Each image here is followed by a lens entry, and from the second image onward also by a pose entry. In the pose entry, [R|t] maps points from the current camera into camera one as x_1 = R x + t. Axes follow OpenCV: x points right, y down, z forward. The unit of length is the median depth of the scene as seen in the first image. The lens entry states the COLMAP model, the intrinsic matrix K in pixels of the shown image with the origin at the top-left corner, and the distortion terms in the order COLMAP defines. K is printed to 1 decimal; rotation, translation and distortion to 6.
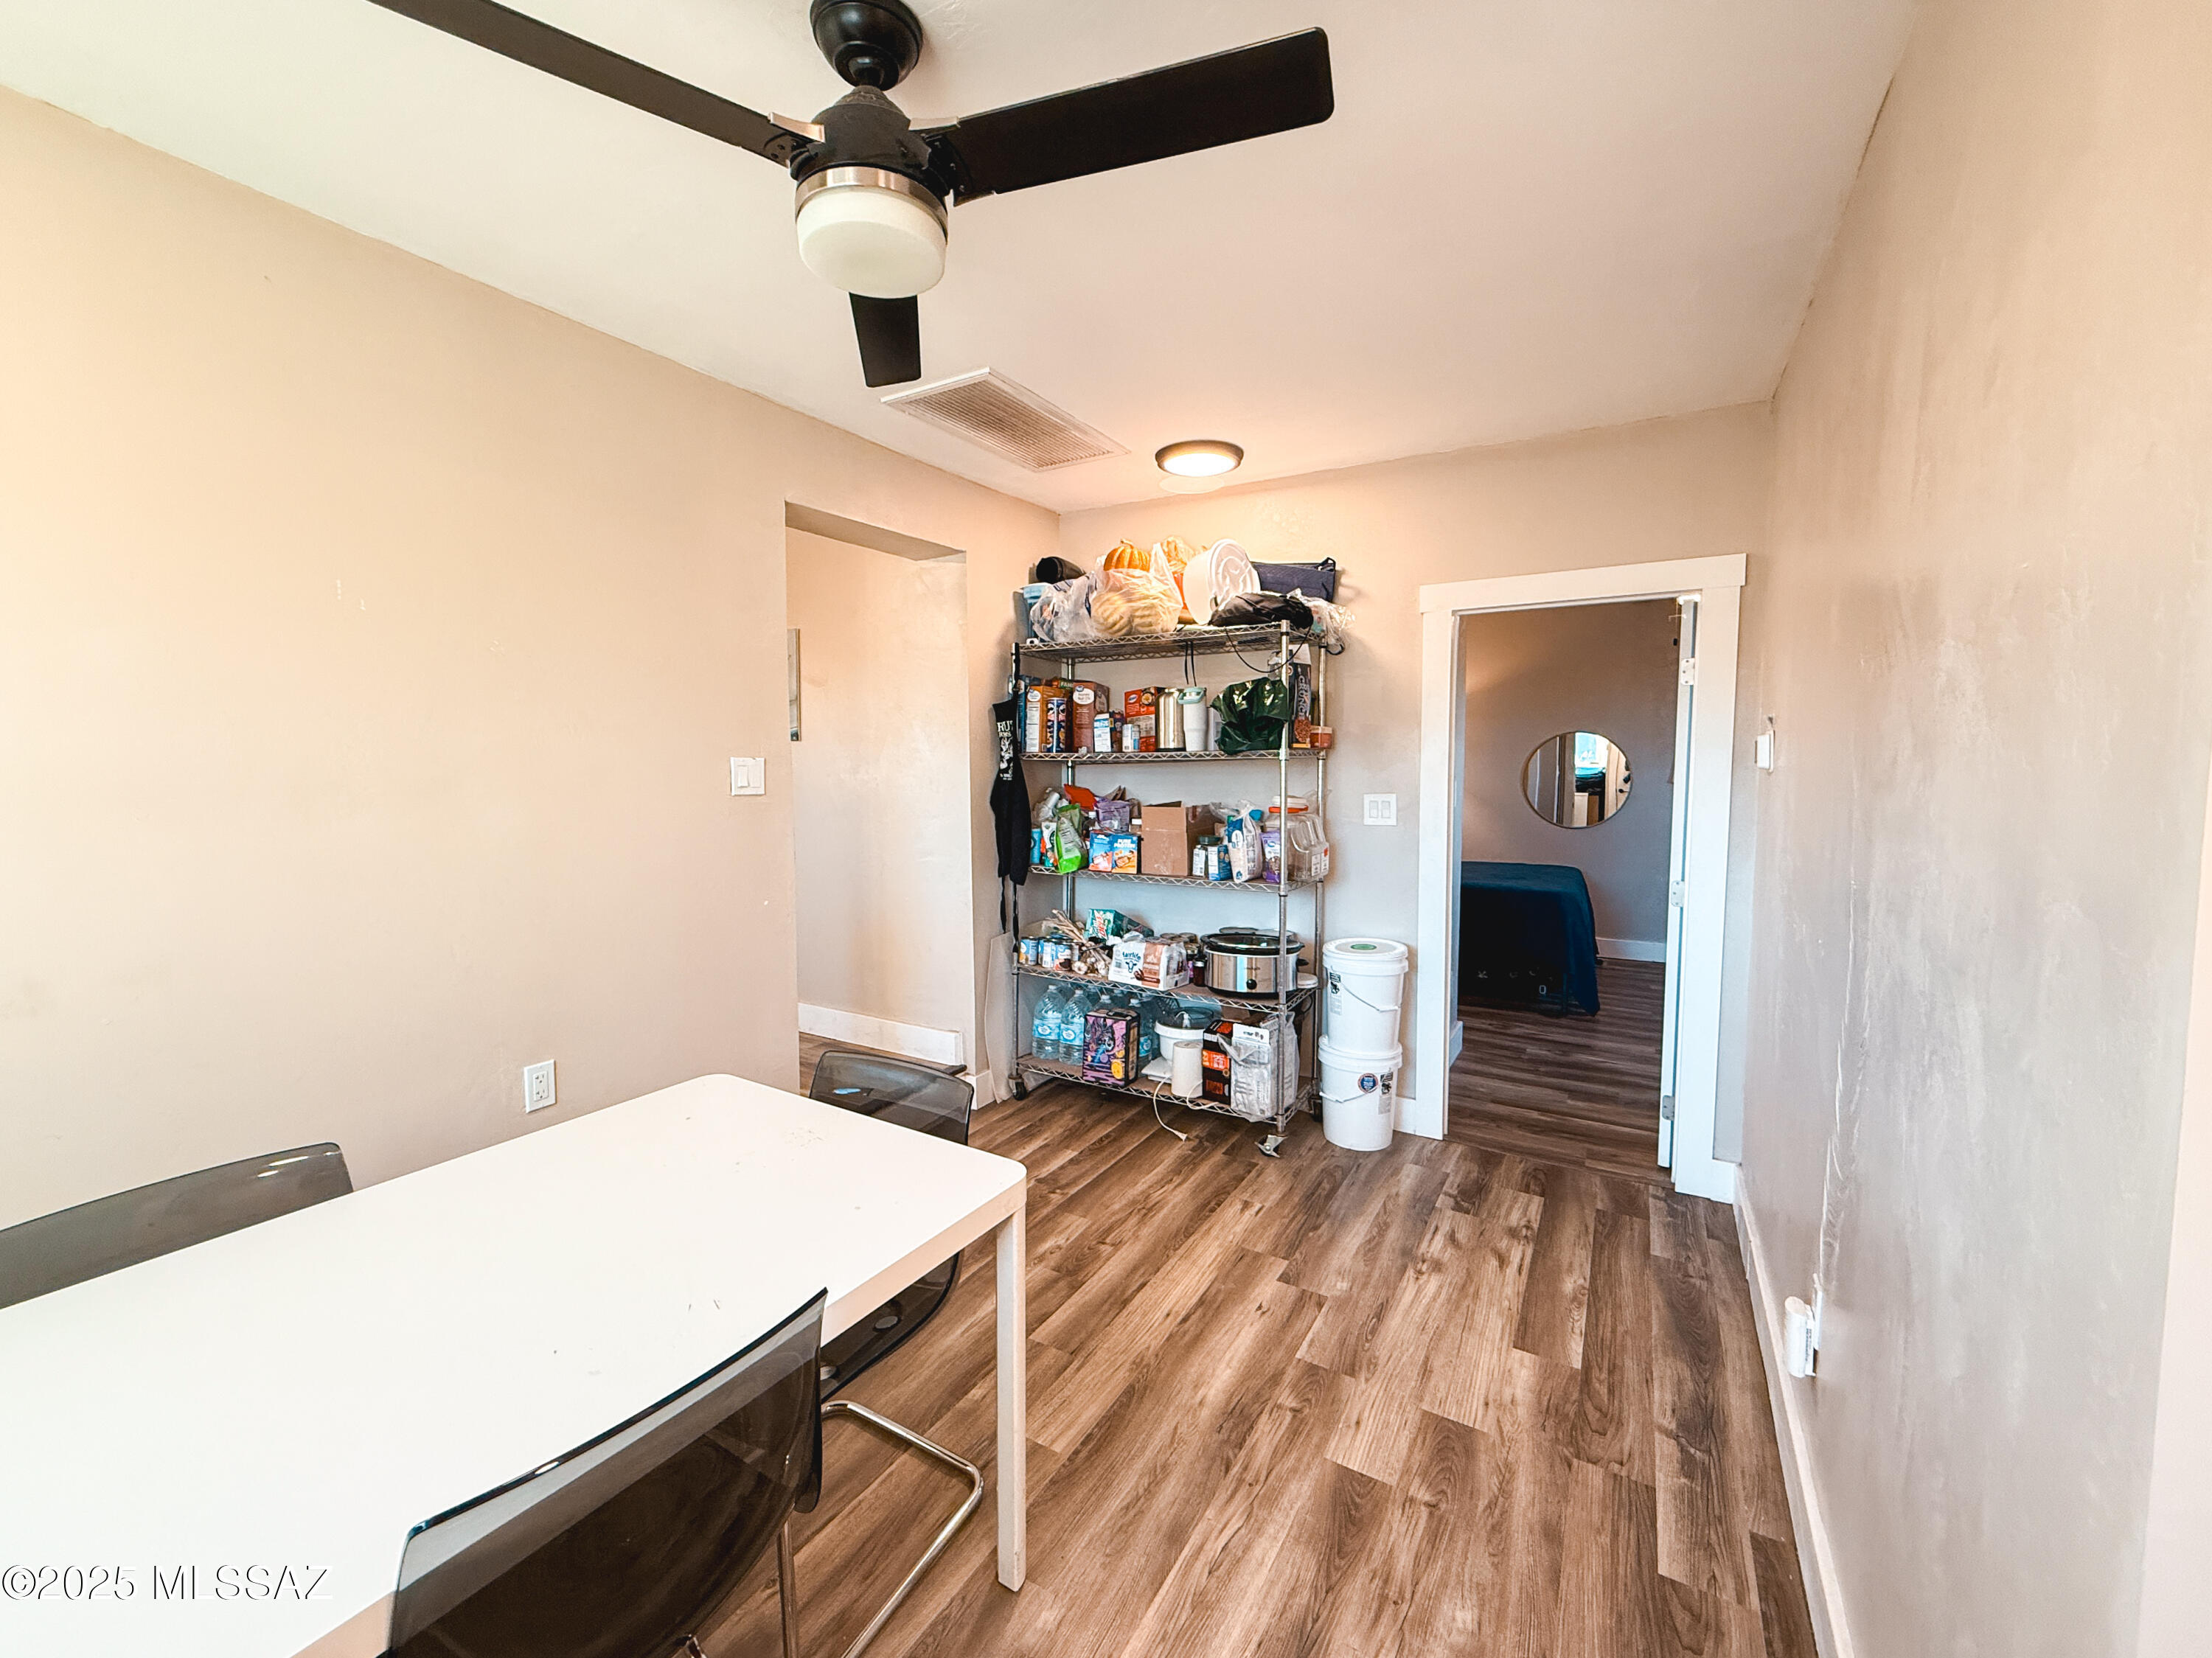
lens RADIAL K [[905.7, 0, 1105.2], [0, 905.7, 825.1], [0, 0, 1]] dist [-0.002757, 0.000141]
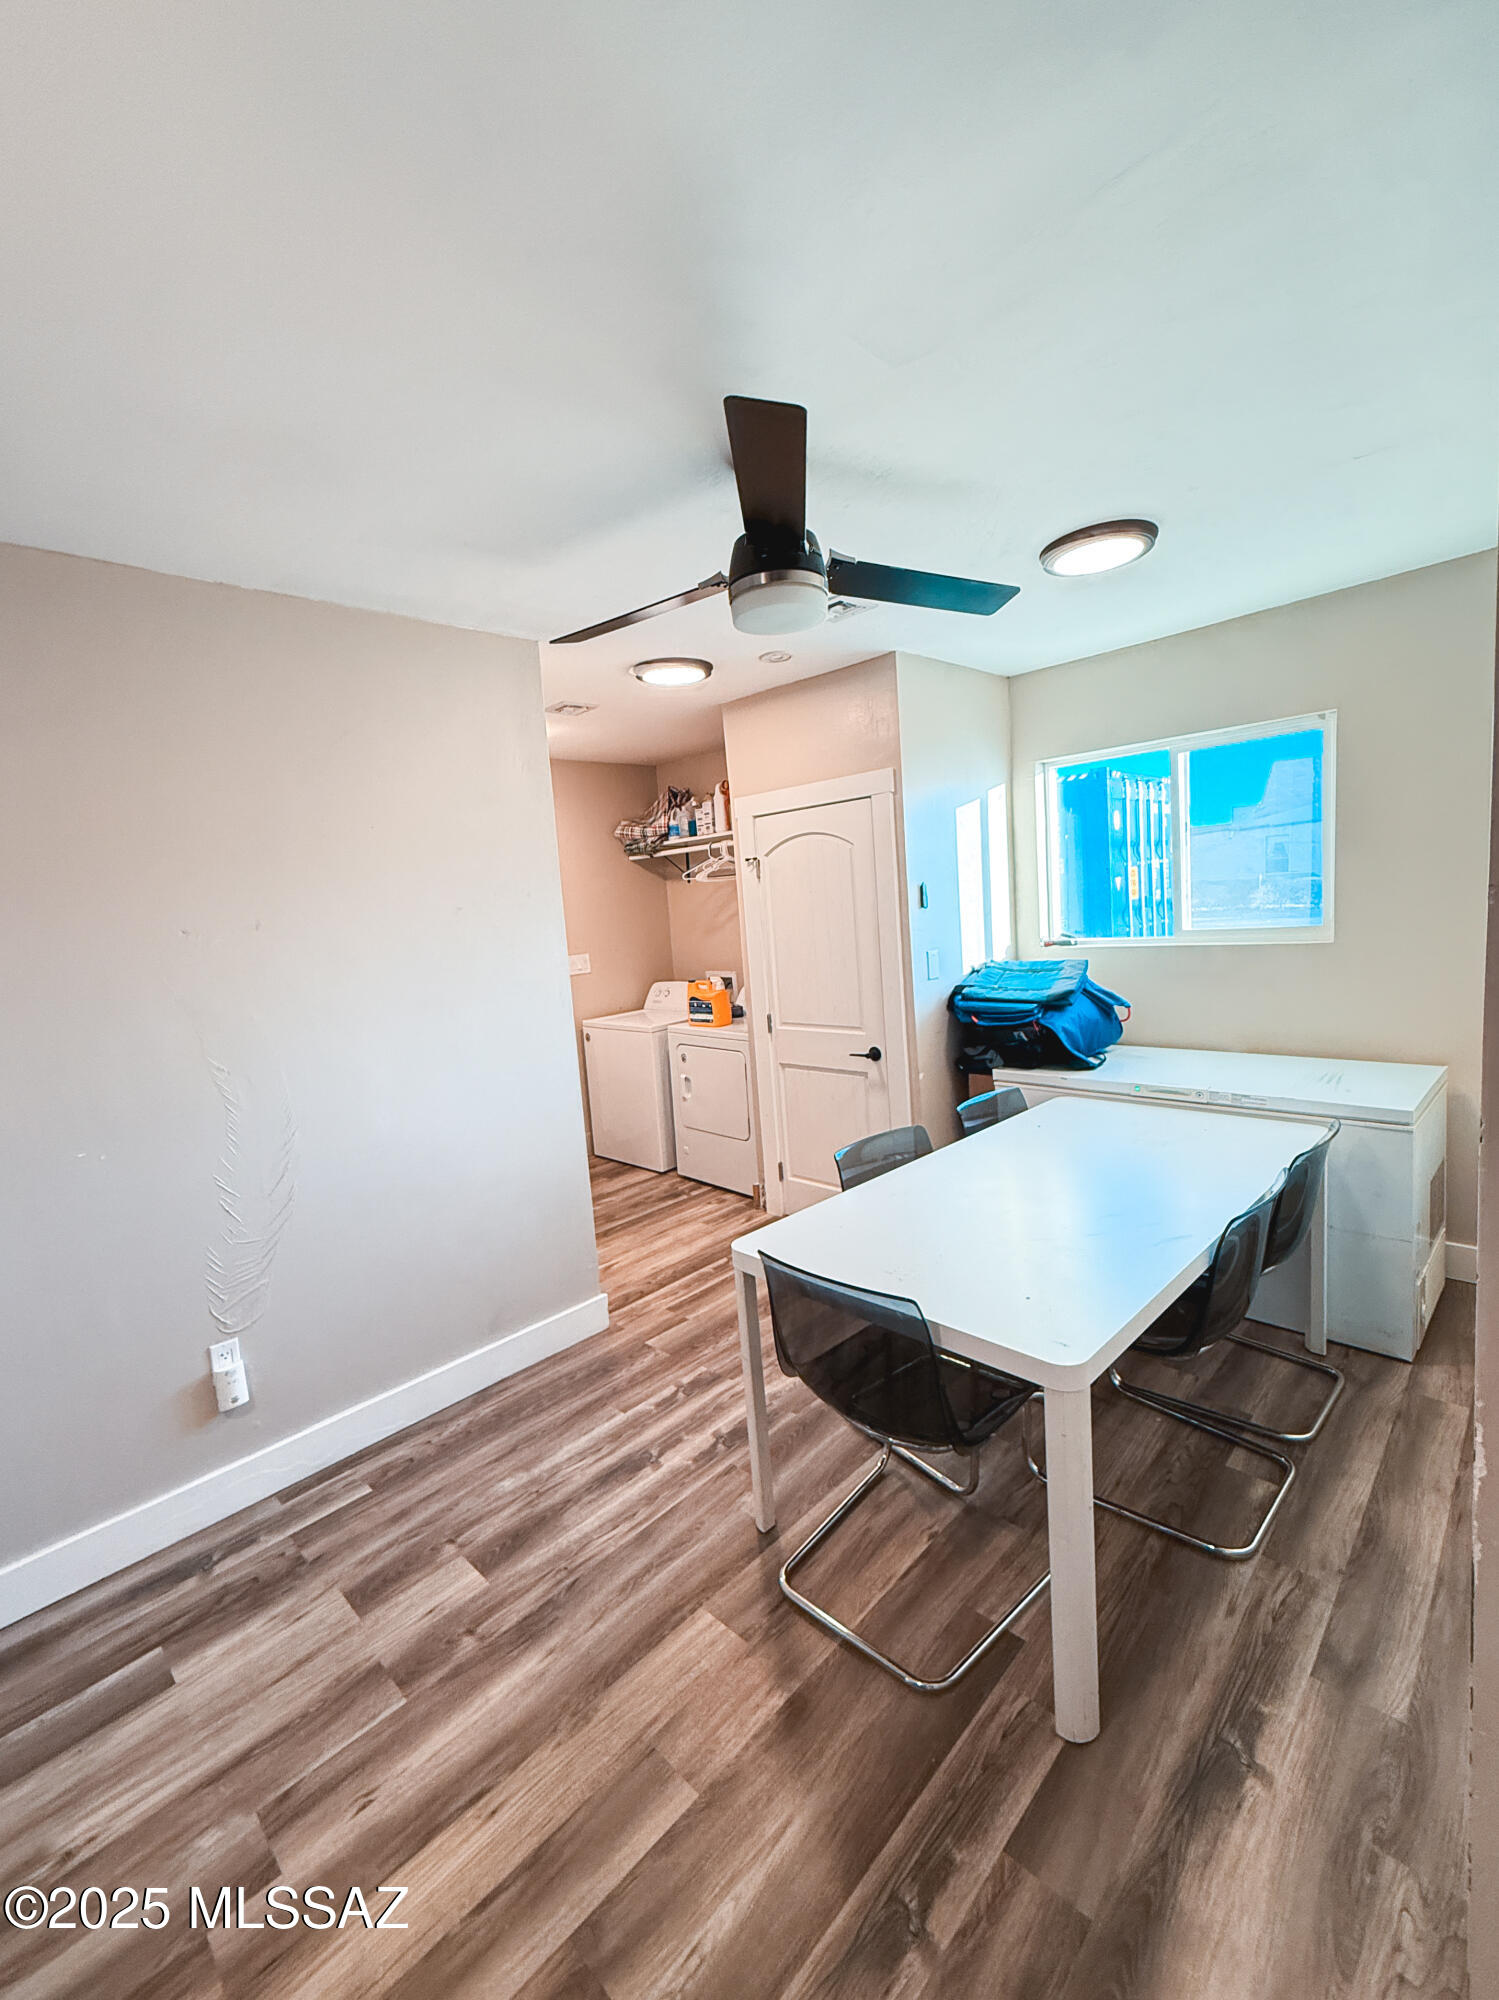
lens RADIAL K [[819.0, 0, 746.4], [0, 819.0, 1000.7], [0, 0, 1]] dist [-0.002757, 0.000141]
pose [[-0.967674, 0.048193, 0.247558, -0.367302], [0.094994, 0.978931, 0.180747, -0.188318], [-0.233631, 0.198420, -0.951864, 1.752995]]
